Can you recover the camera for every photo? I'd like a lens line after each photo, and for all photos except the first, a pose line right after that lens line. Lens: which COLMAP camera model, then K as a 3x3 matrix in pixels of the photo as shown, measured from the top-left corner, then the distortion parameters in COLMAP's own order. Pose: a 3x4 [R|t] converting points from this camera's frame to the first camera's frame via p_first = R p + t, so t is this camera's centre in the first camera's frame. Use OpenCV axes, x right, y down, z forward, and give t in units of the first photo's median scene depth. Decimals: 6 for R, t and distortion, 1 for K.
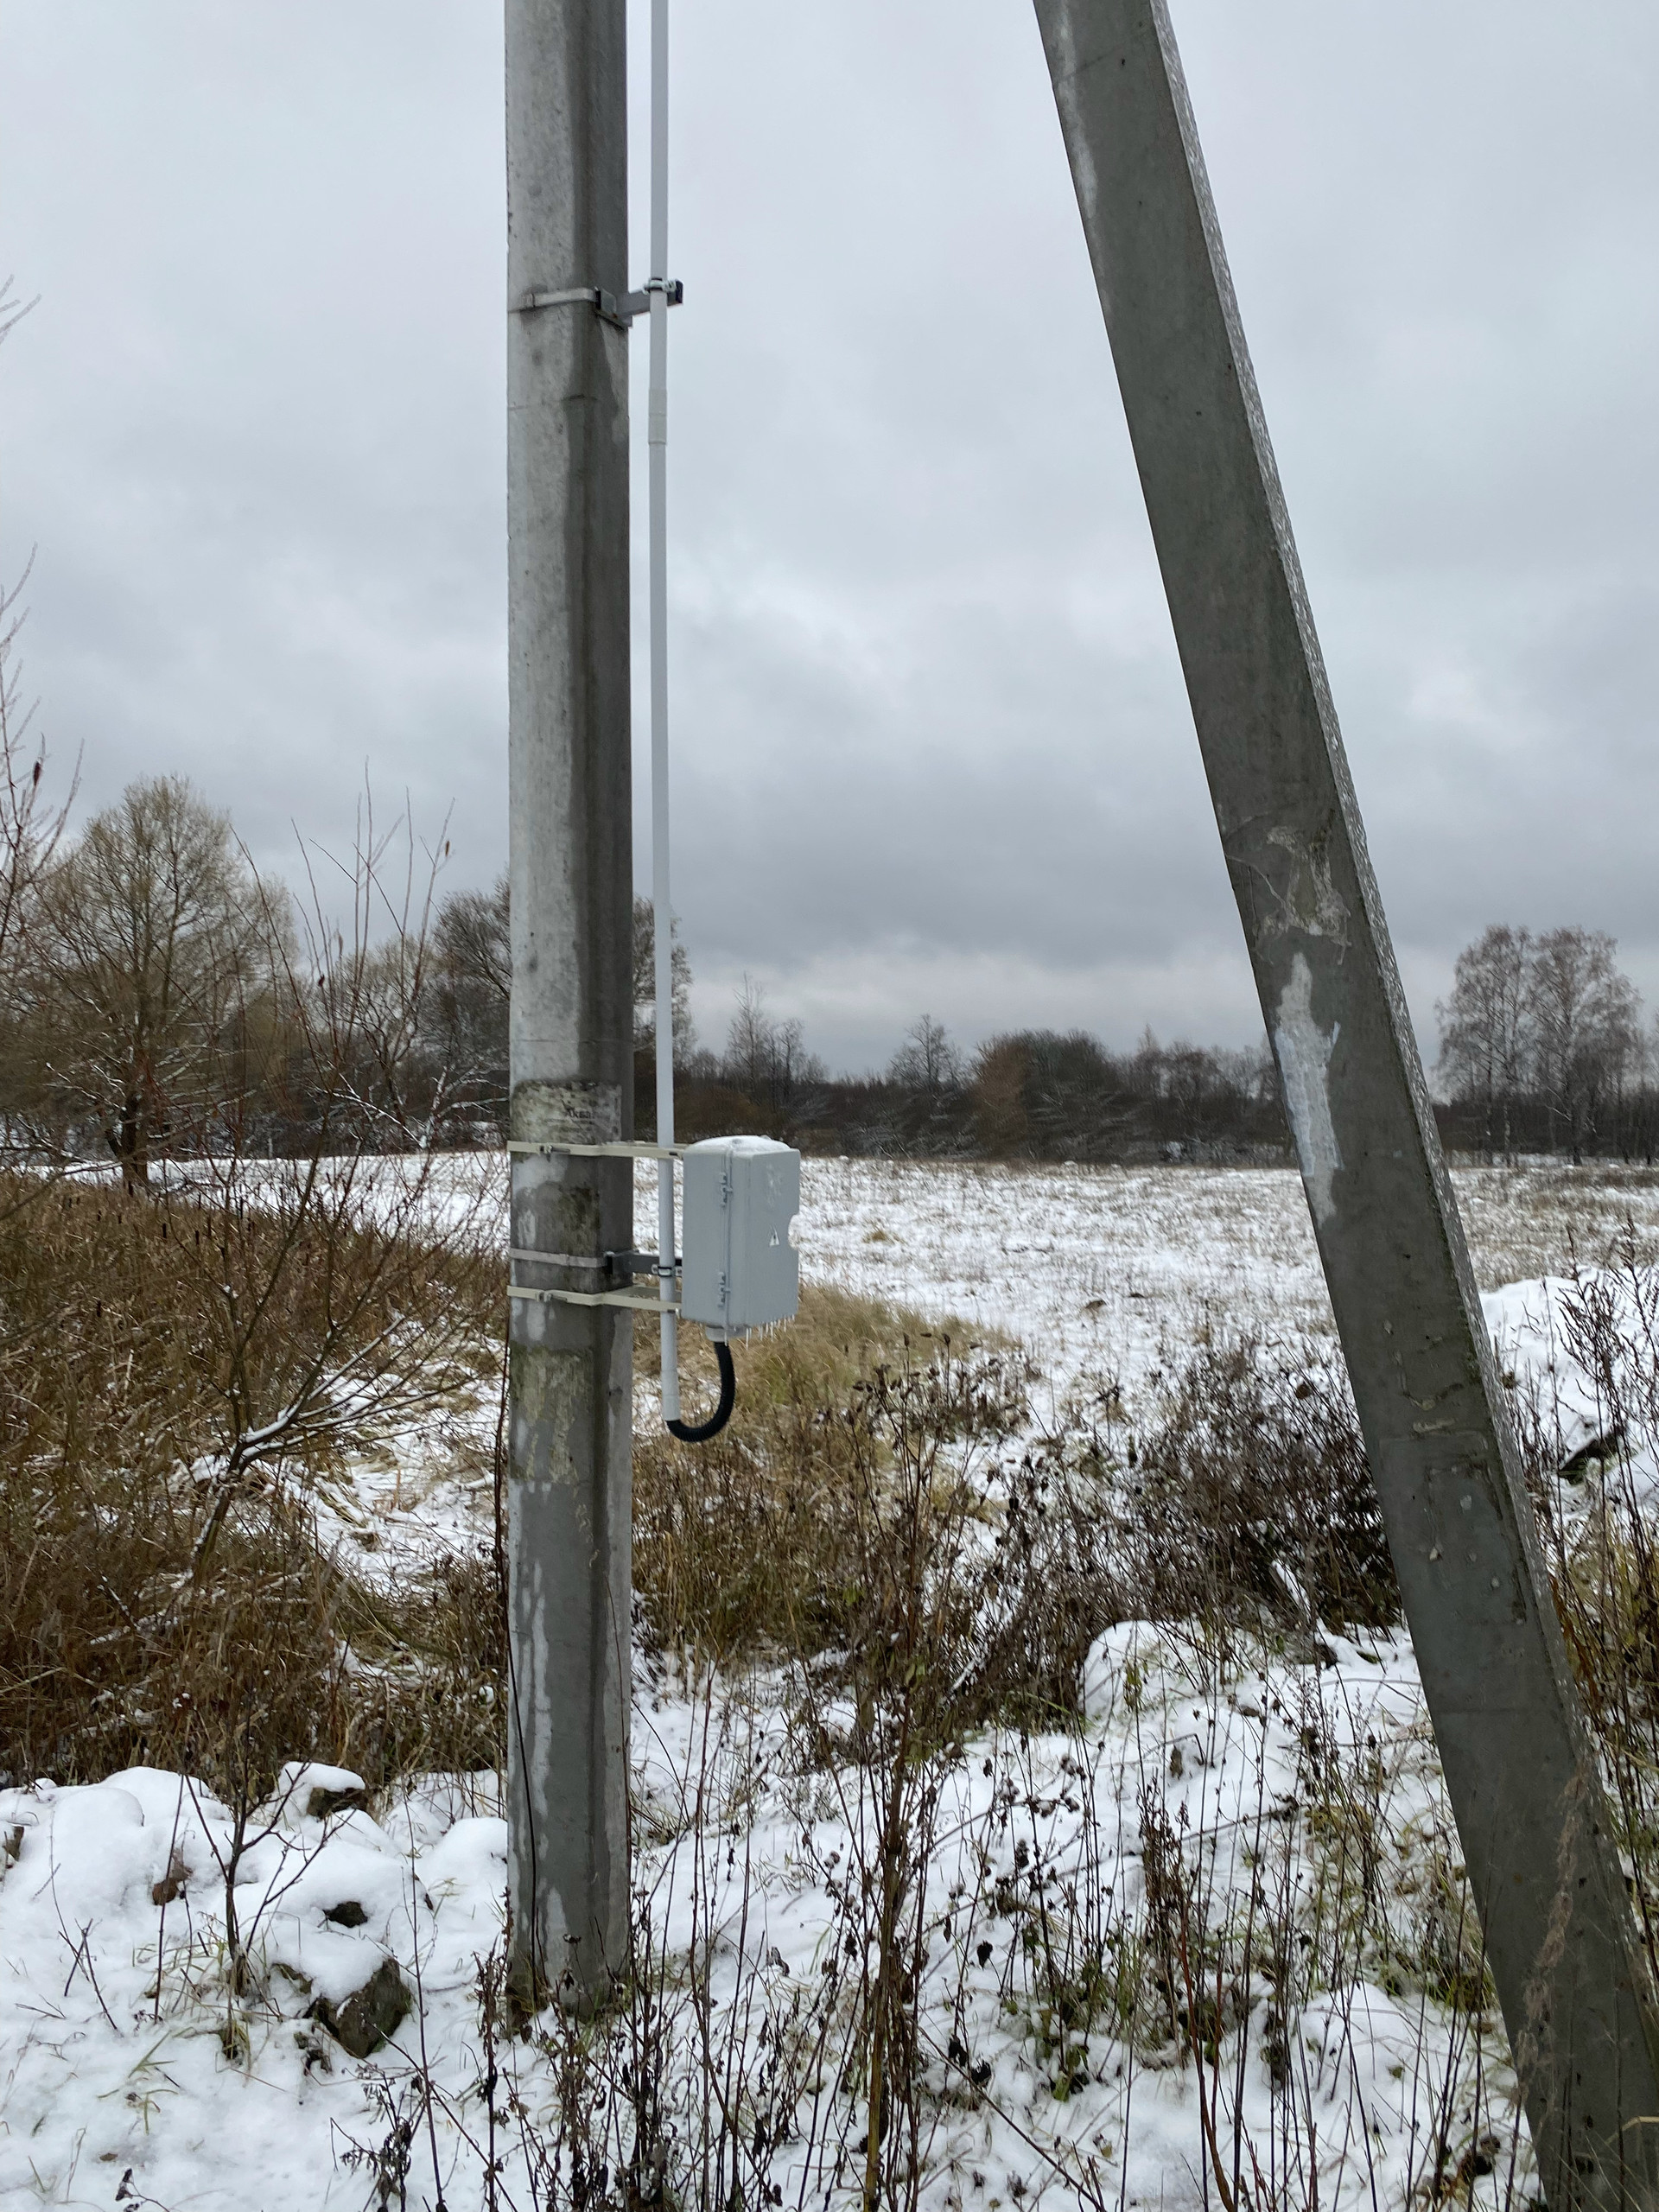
lens RADIAL K [[1690.5, 0, 830.0], [0, 1690.5, 1115.7], [0, 0, 1]] dist [0.031817, -0.026877]
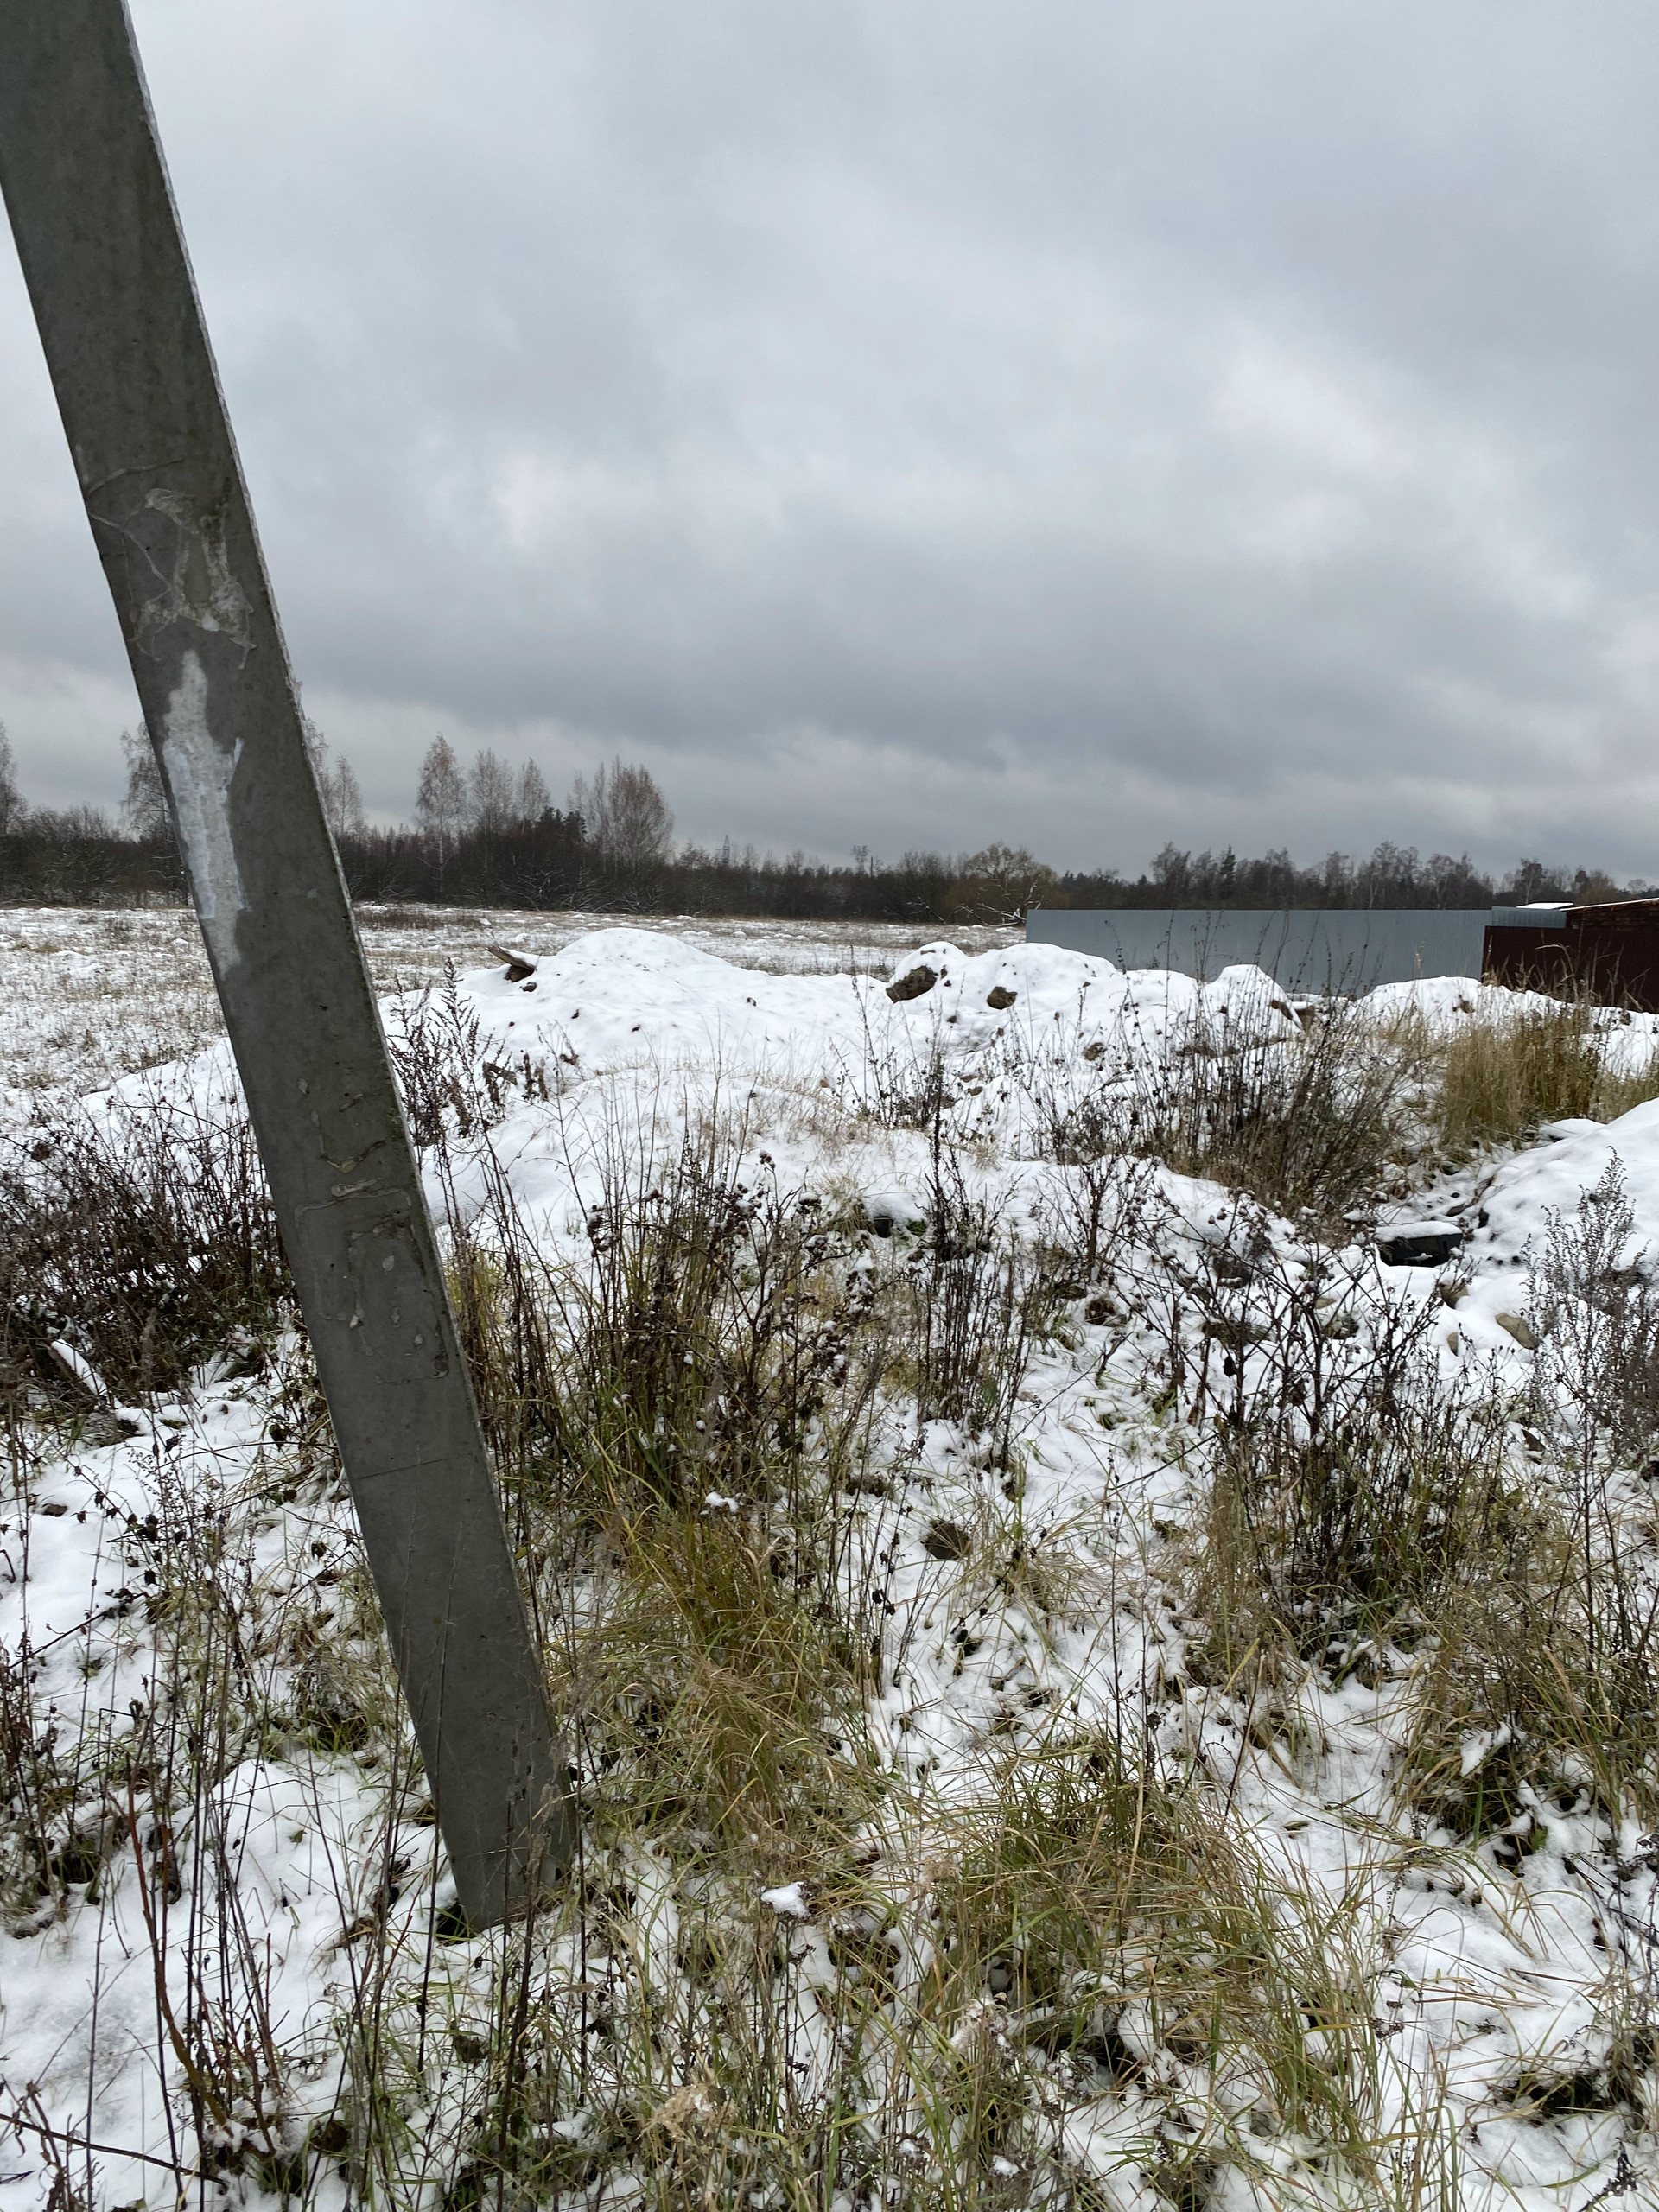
lens RADIAL K [[1690.5, 0, 830.0], [0, 1690.5, 1115.7], [0, 0, 1]] dist [0.031817, -0.026877]
pose [[0.739528, -0.080349, 0.668313, -0.068796], [-0.022123, 0.989413, 0.143434, 0.003953], [-0.672763, -0.120859, 0.729920, 0.145700]]
